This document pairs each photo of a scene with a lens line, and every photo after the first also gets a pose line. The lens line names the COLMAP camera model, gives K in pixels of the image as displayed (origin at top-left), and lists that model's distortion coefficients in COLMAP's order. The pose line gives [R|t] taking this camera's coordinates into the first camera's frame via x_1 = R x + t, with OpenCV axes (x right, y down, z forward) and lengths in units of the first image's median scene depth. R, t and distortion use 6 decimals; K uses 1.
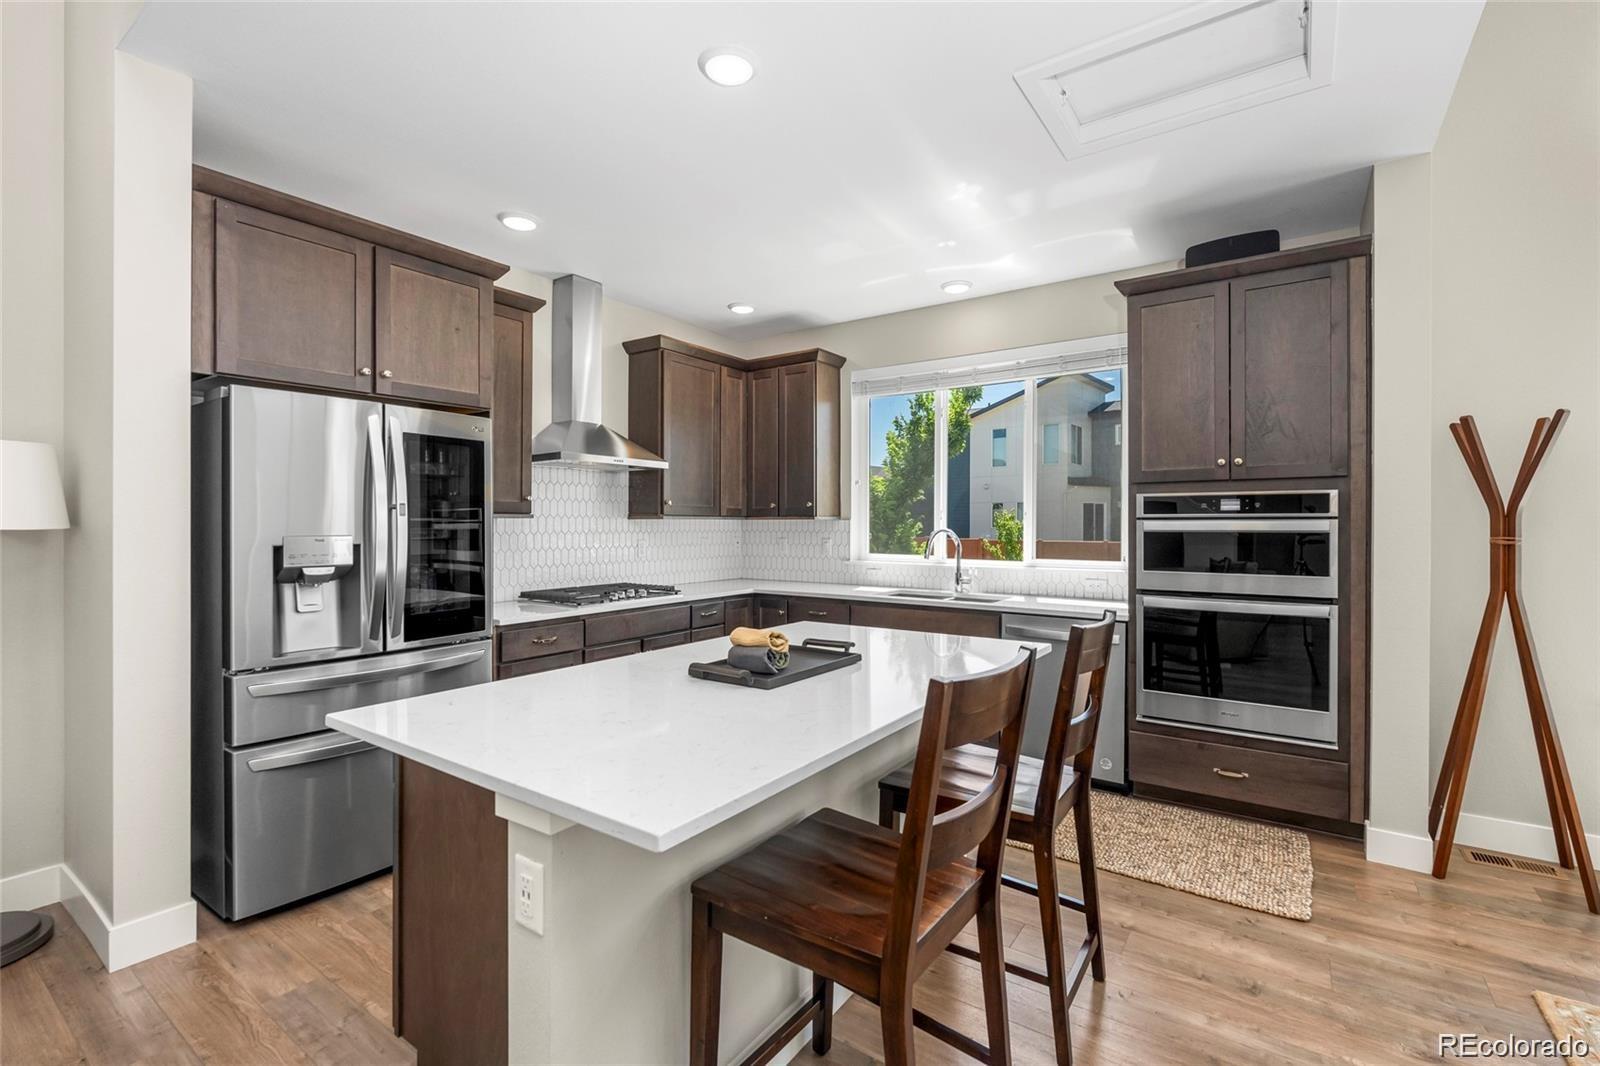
lens RADIAL K [[712.5, 0, 801.4], [0, 712.5, 525.8], [0, 0, 1]] dist [-0.001089, -0.000991]
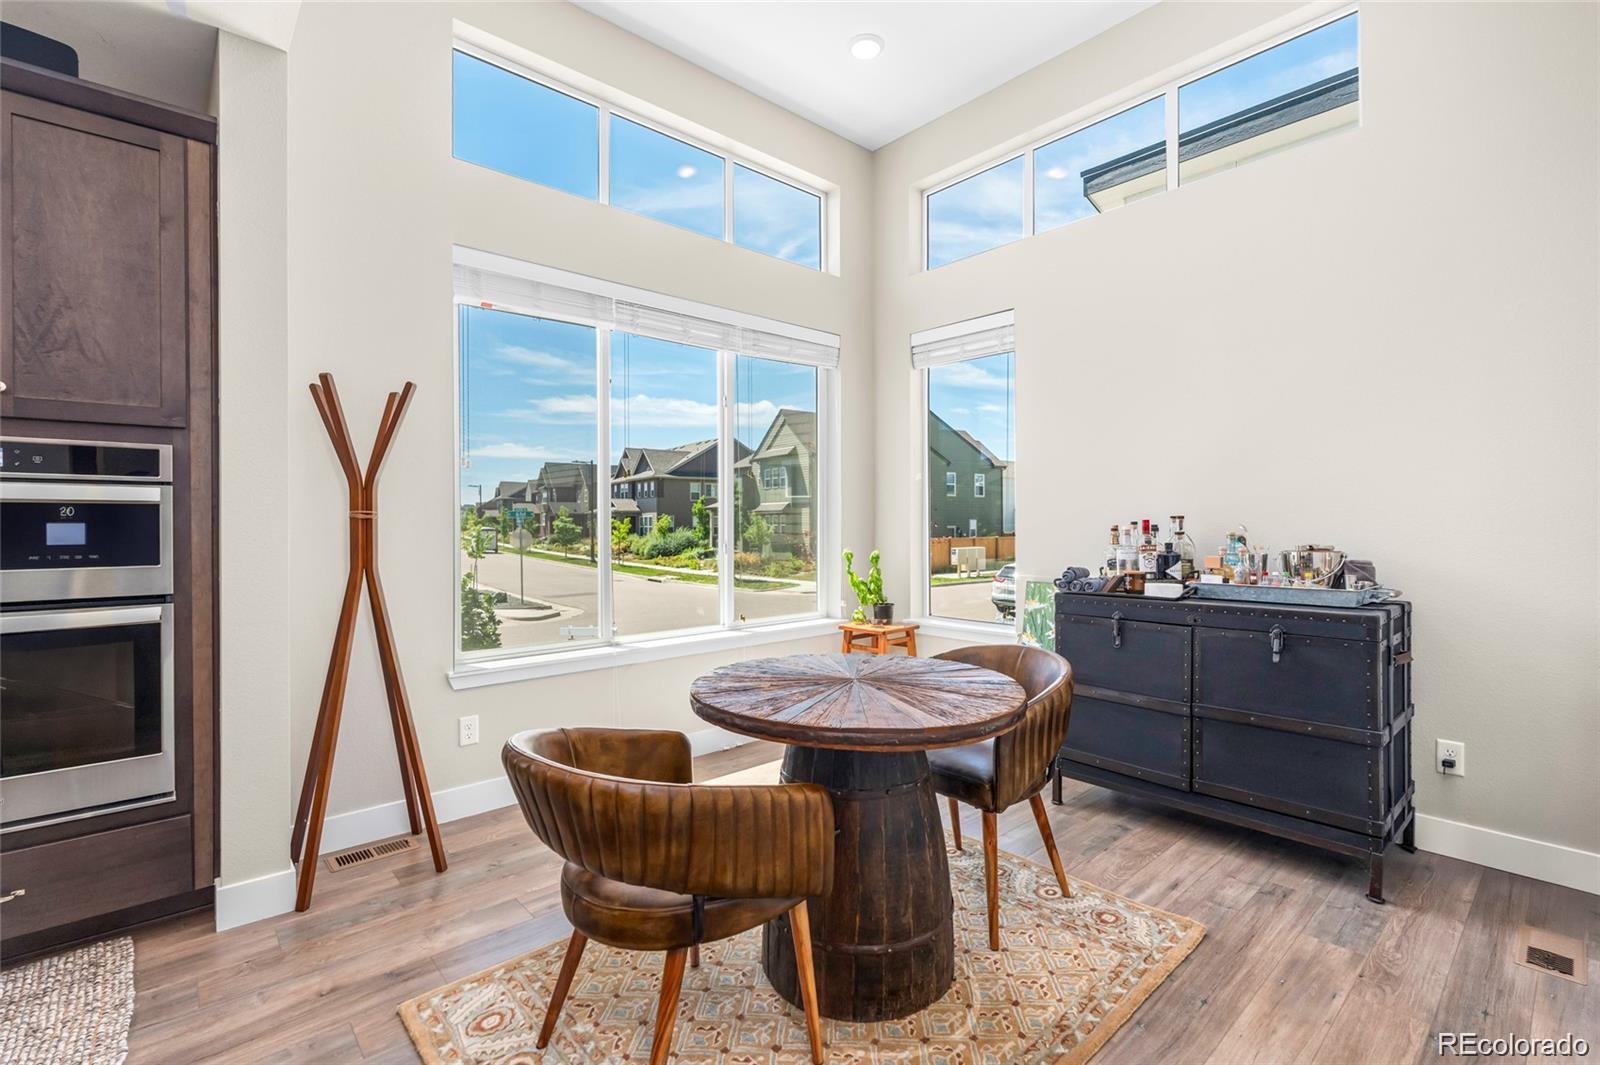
lens RADIAL K [[712.5, 0, 801.4], [0, 712.5, 525.3], [0, 0, 1]] dist [-0.001089, -0.000991]
pose [[0.231116, -0.005215, 0.972912, 0.195263], [0.006053, 0.999974, 0.003923, 0.033028], [-0.972907, 0.004983, 0.231141, 0.206074]]
